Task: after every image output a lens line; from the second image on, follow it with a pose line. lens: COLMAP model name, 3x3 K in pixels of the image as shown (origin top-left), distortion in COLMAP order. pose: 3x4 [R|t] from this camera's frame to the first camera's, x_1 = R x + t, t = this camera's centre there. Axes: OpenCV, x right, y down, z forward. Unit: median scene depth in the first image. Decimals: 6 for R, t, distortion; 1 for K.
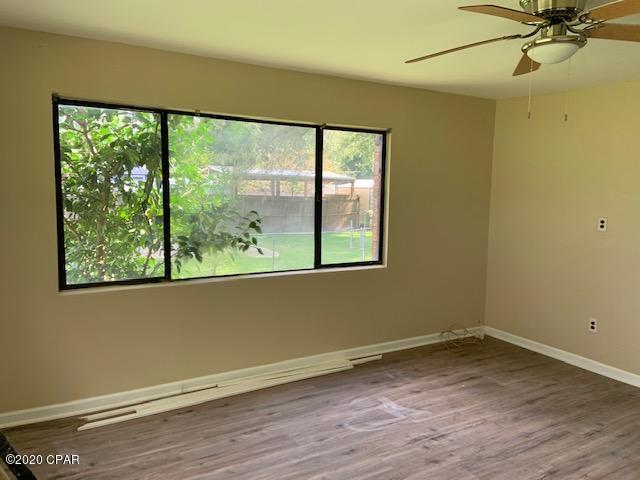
lens RADIAL K [[474.3, 0, 315.7], [0, 474.3, 238.6], [0, 0, 1]] dist [0.088255, -0.117251]
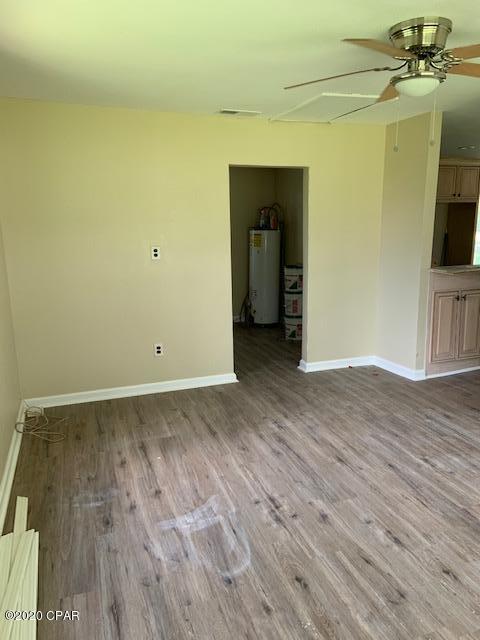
lens RADIAL K [[474.3, 0, 248.0], [0, 474.3, 312.0], [0, 0, 1]] dist [0.088255, -0.117251]
pose [[0.183676, -0.203442, 0.961704, -0.481720], [0.125554, 0.975191, 0.182316, -0.085362], [-0.974936, 0.087259, 0.204662, 0.764857]]
